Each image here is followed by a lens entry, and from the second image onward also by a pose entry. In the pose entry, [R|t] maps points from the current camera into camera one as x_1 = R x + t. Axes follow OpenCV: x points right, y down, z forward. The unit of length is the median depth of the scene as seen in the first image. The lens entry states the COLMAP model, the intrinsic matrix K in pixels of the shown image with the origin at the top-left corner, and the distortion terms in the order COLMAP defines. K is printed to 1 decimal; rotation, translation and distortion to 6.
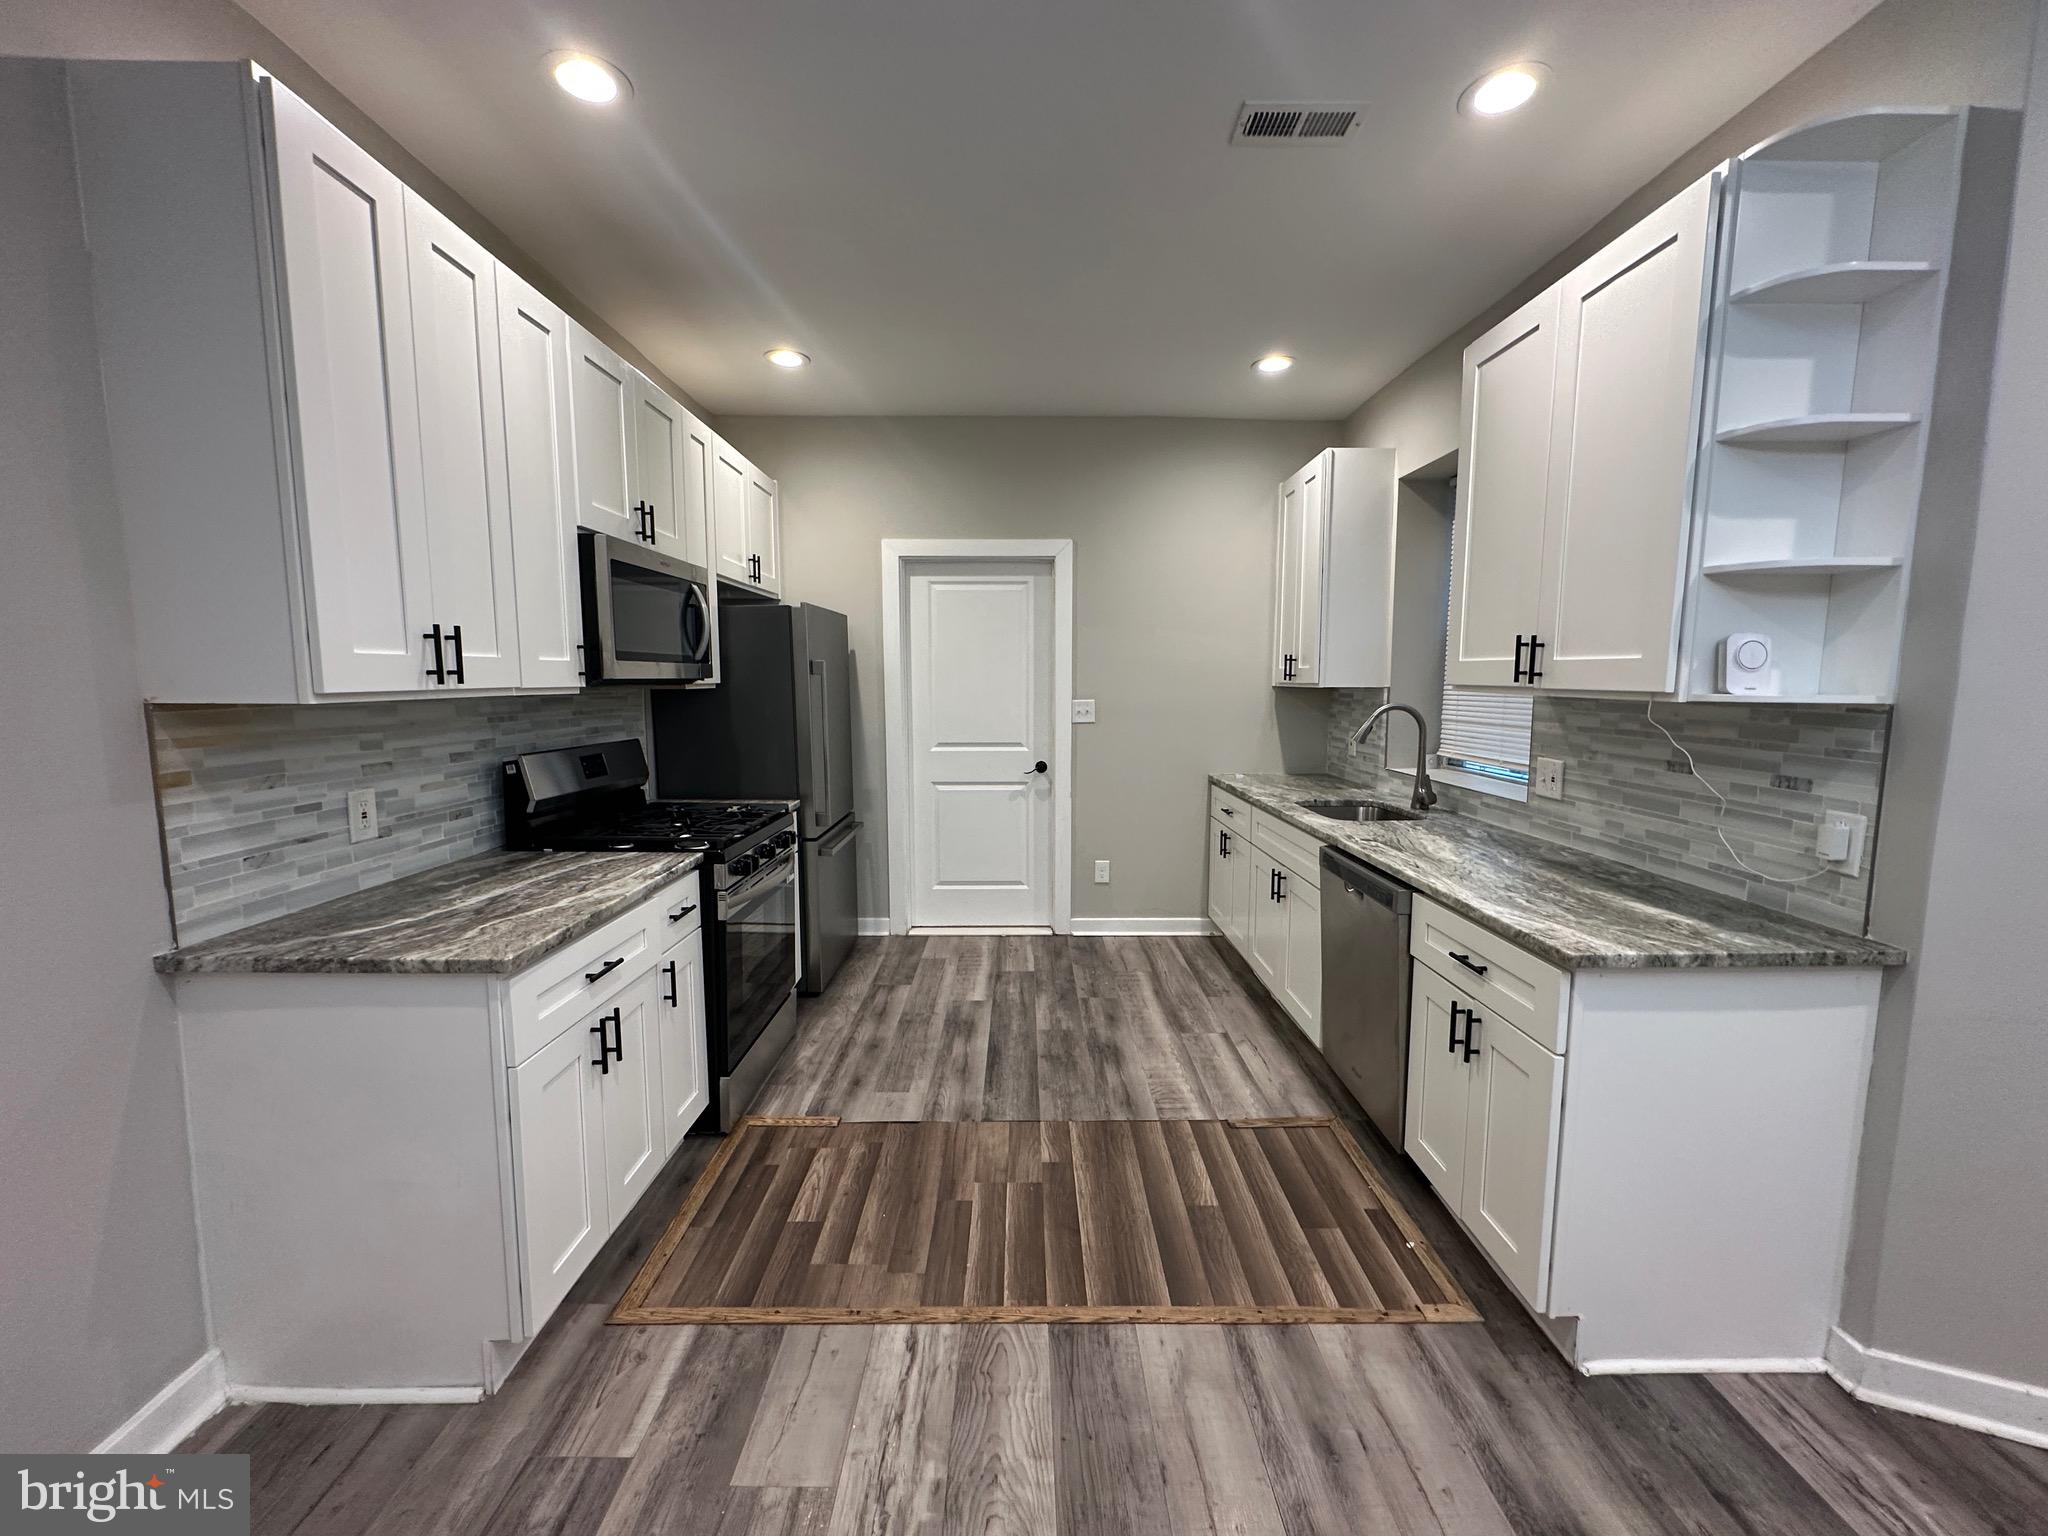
lens RADIAL K [[814.5, 0, 1022.9], [0, 814.5, 768.8], [0, 0, 1]] dist [-0.003599, 0.000537]
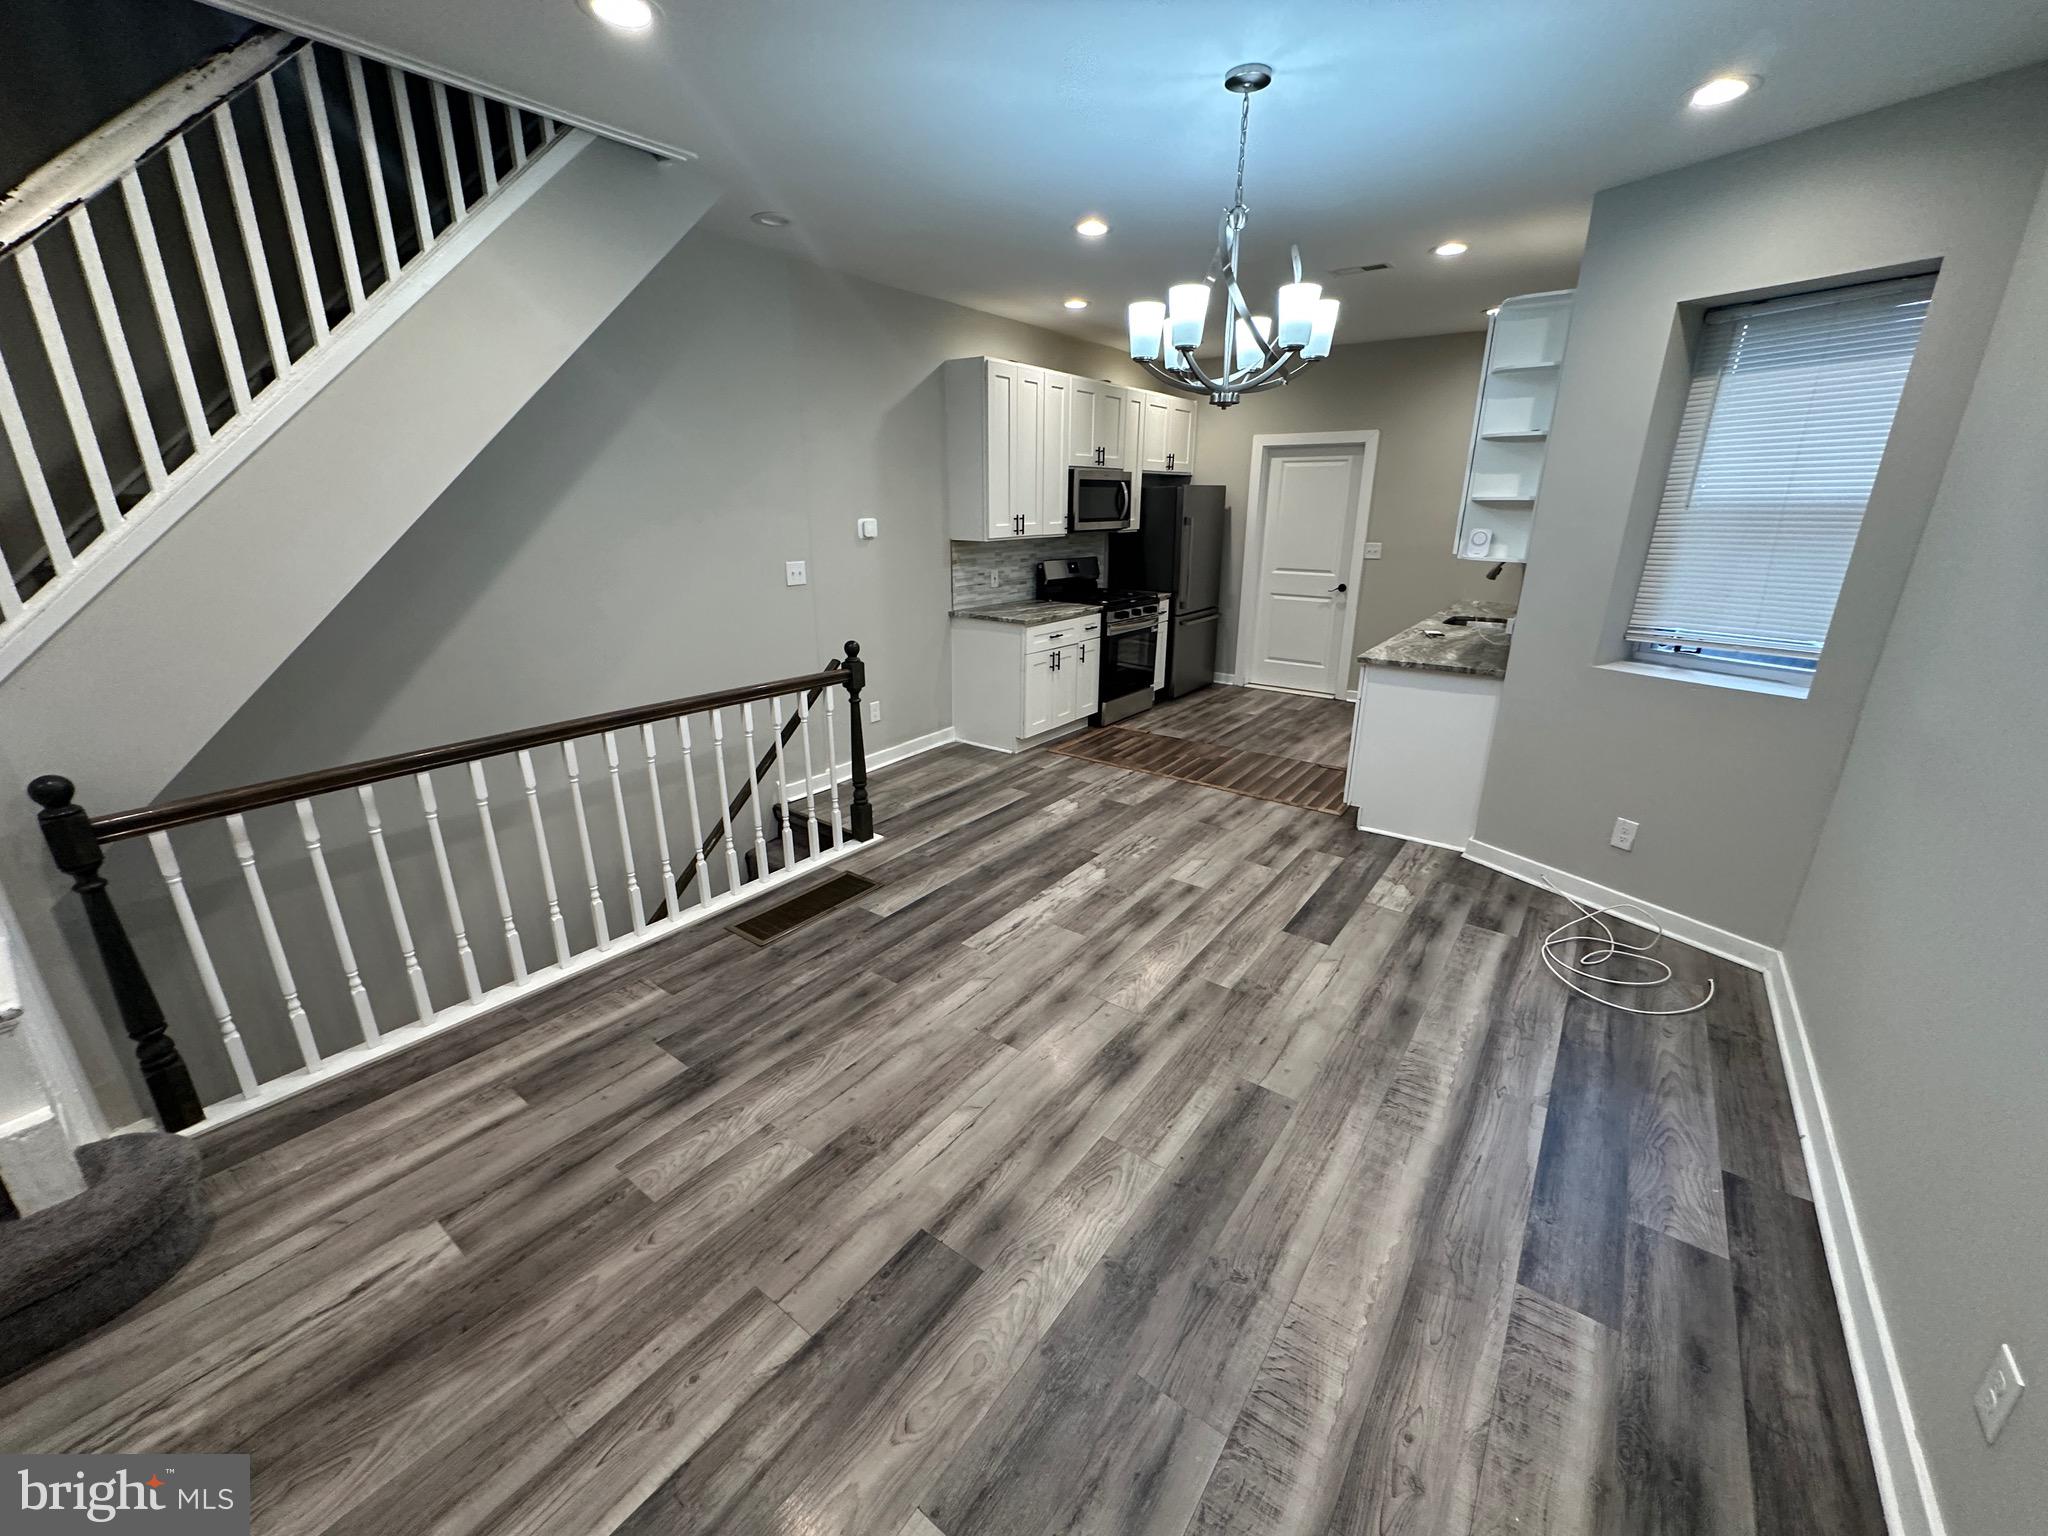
lens RADIAL K [[814.5, 0, 1022.9], [0, 814.5, 768.8], [0, 0, 1]] dist [-0.003599, 0.000537]
pose [[0.802422, 0.190504, -0.565532, 0.888995], [-0.068748, 0.970877, 0.229502, 0.035230], [0.592783, -0.145278, 0.792150, -1.143009]]
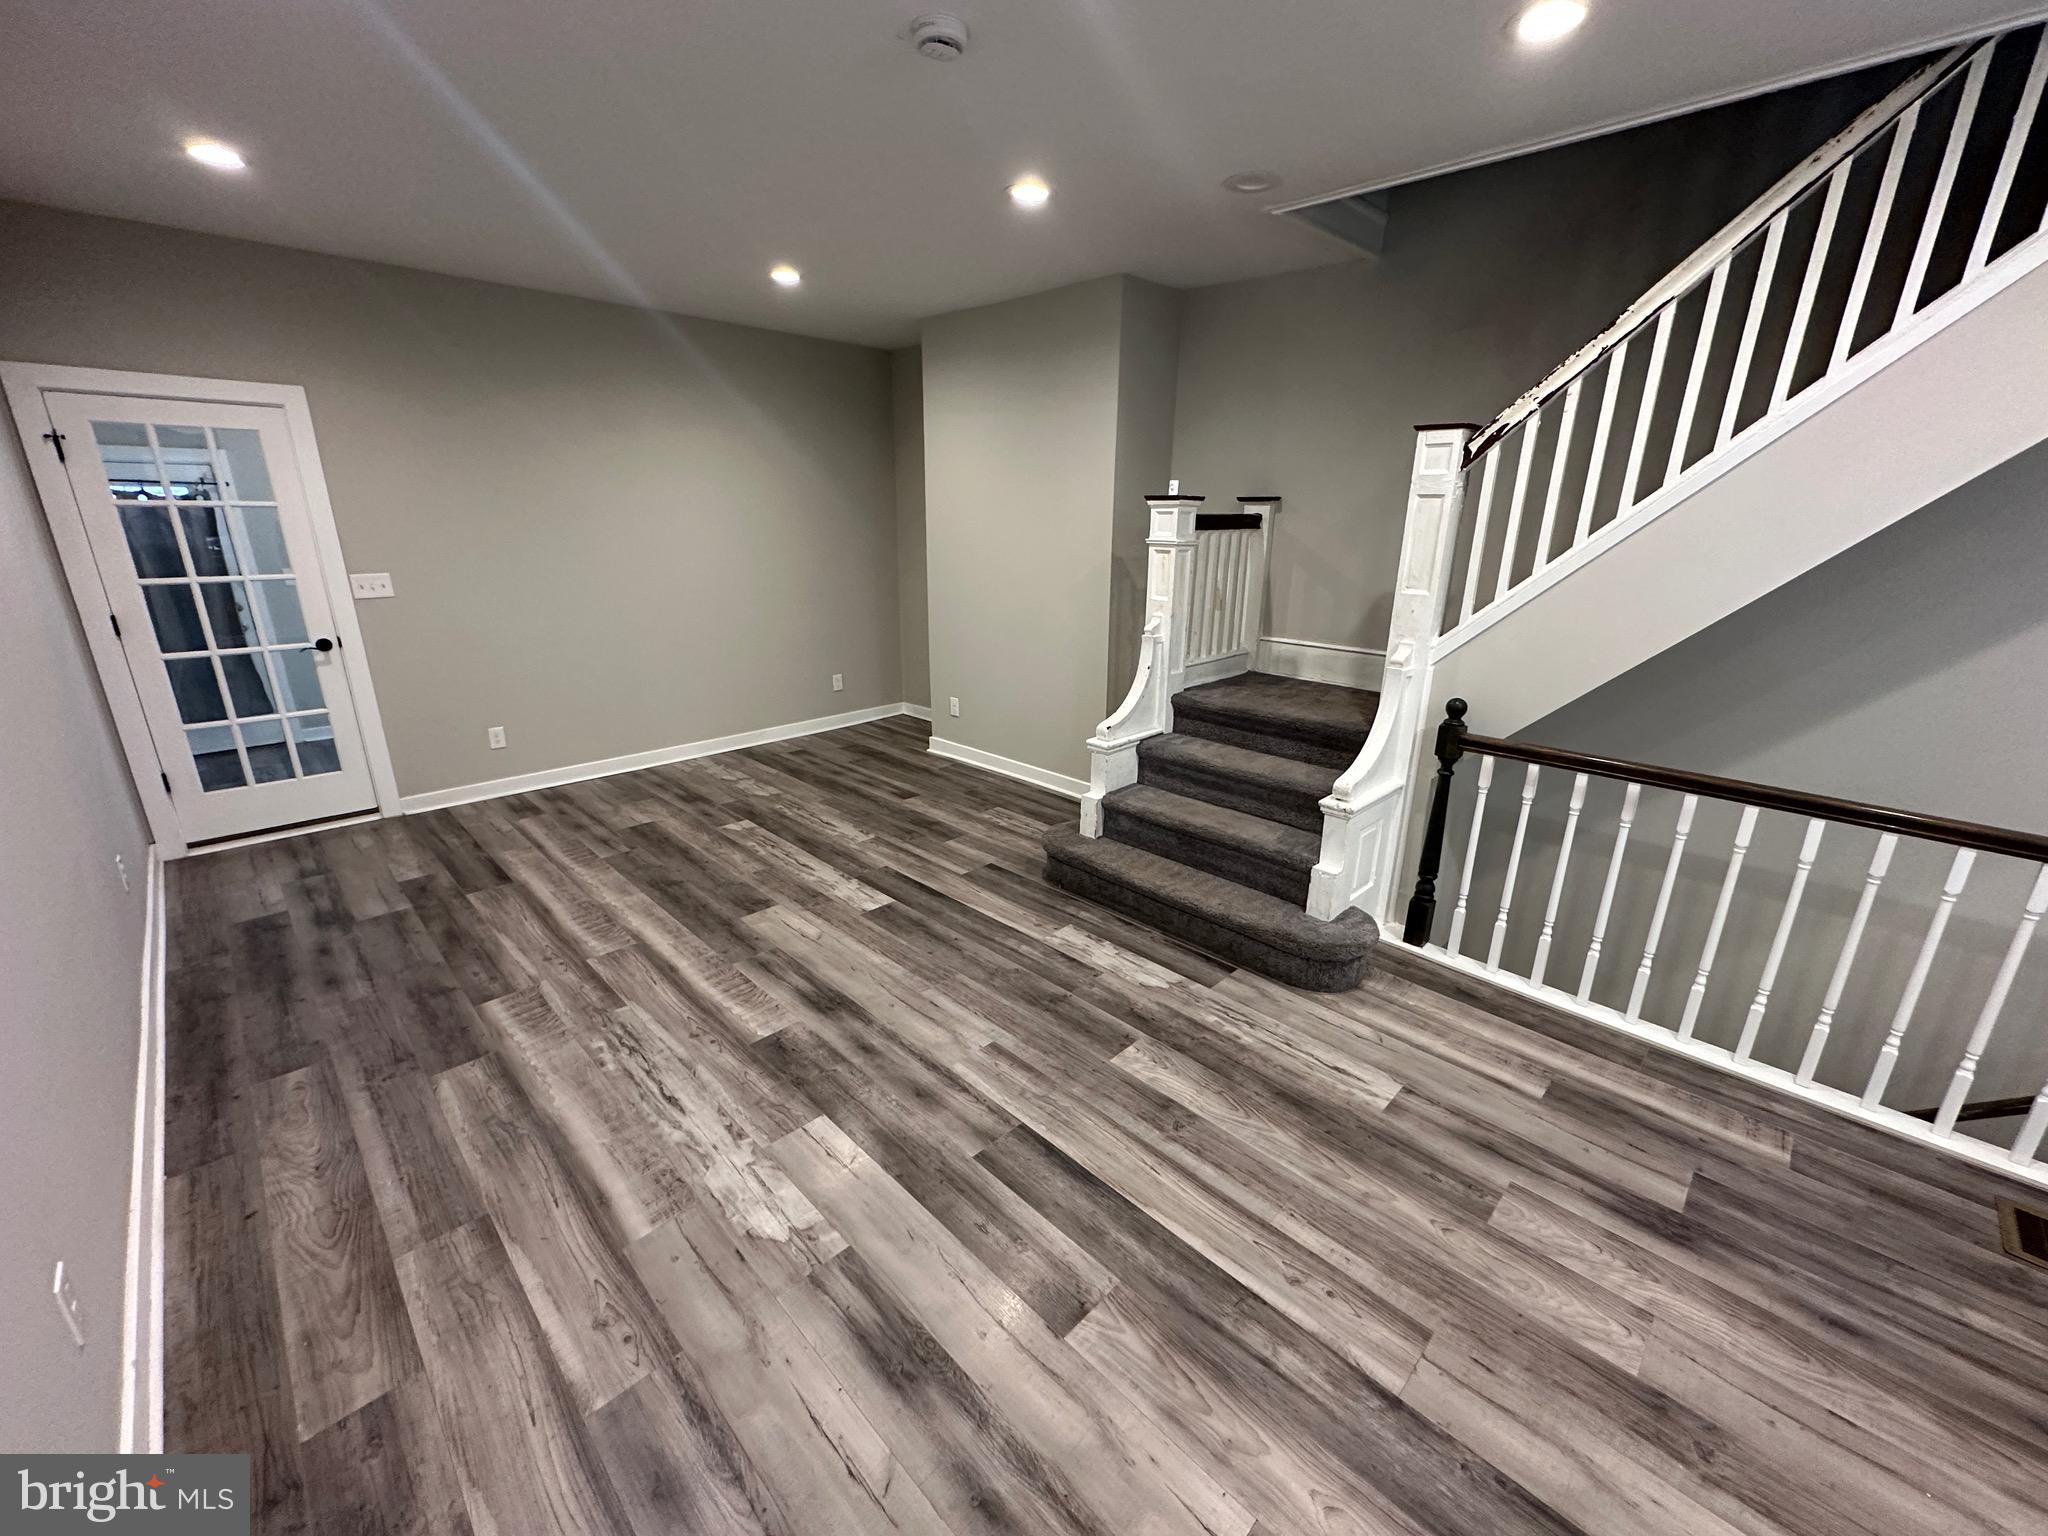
lens RADIAL K [[814.5, 0, 1022.9], [0, 814.5, 768.8], [0, 0, 1]] dist [-0.003599, 0.000537]
pose [[-0.708393, 0.205257, -0.675314, 1.005430], [-0.089618, 0.922882, 0.374510, -0.016195], [0.700106, 0.325820, -0.635368, -0.721035]]
